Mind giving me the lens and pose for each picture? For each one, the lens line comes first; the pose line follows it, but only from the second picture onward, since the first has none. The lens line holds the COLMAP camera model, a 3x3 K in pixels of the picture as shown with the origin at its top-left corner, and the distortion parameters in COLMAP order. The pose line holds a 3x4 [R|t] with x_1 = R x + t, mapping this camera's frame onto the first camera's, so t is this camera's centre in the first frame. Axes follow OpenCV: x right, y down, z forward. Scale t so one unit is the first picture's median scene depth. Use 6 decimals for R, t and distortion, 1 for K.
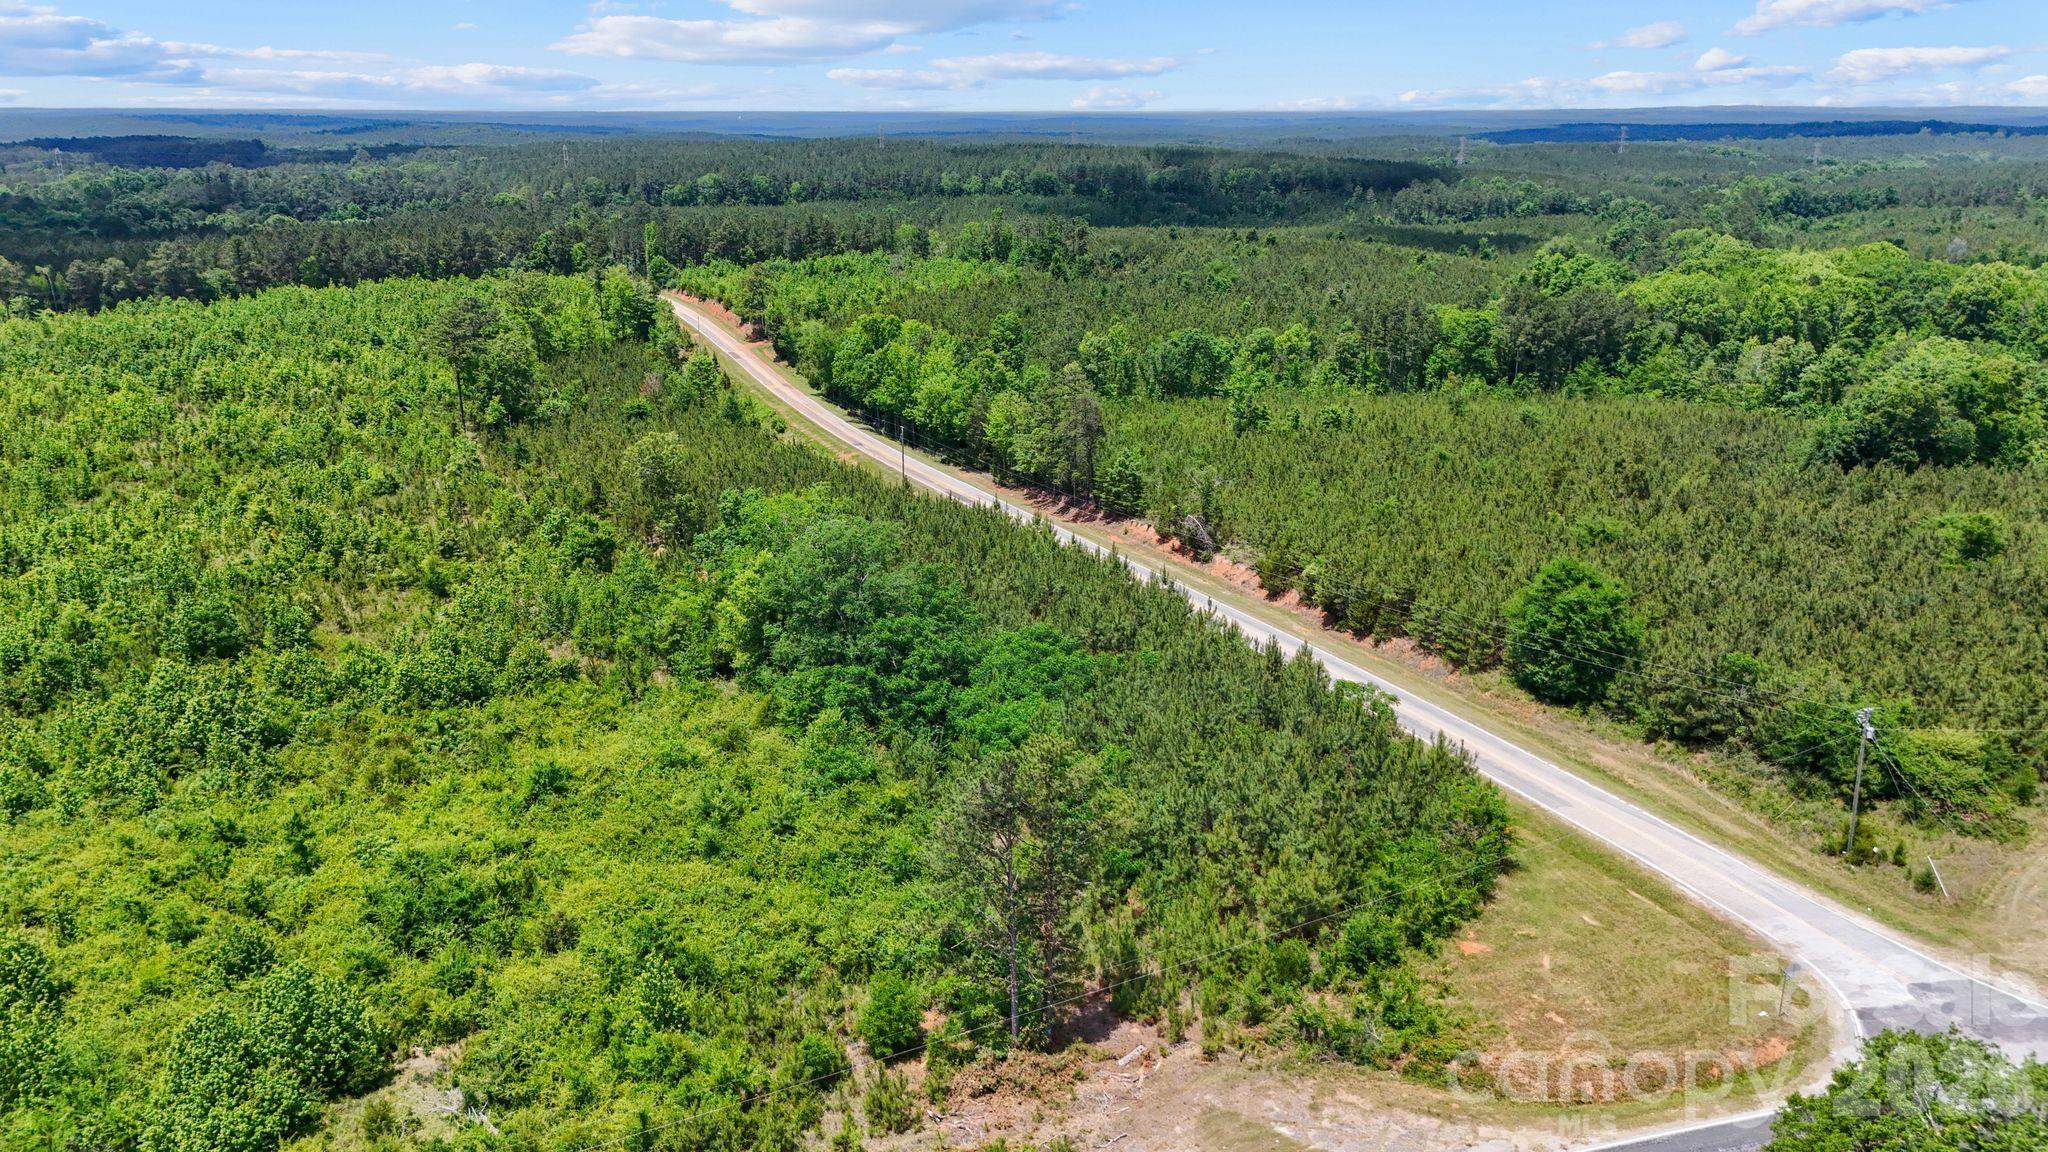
lens RADIAL K [[1525.7, 0, 1031.6], [0, 1525.7, 540.4], [0, 0, 1]] dist [0.079894, -0.093519]
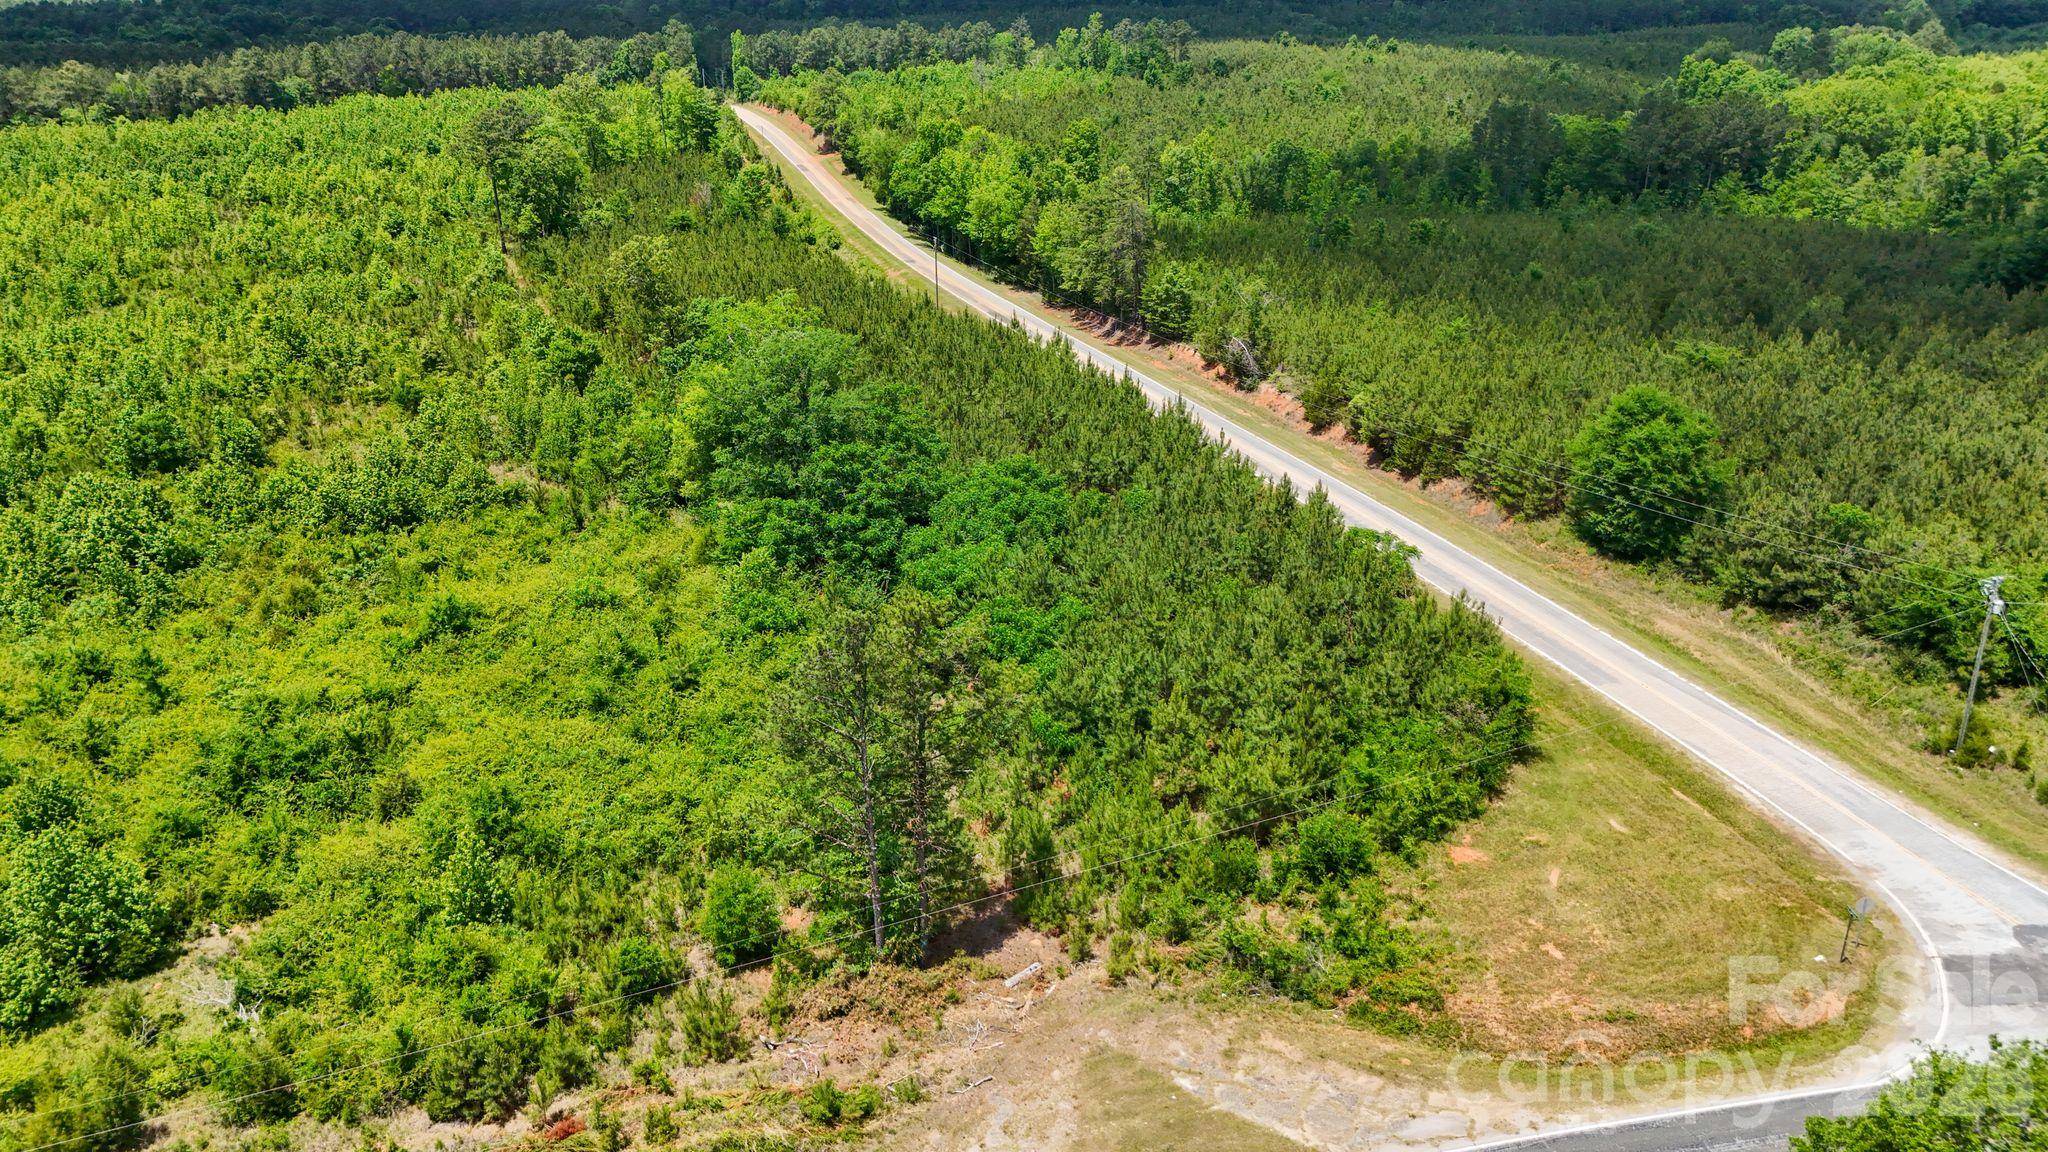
lens RADIAL K [[1525.7, 0, 1031.6], [0, 1525.7, 540.4], [0, 0, 1]] dist [0.079894, -0.093519]
pose [[0.996746, 0.023663, -0.077060, 0.086759], [-0.015152, 0.993903, 0.109212, 0.008329], [0.079174, -0.107689, 0.991027, 0.140699]]
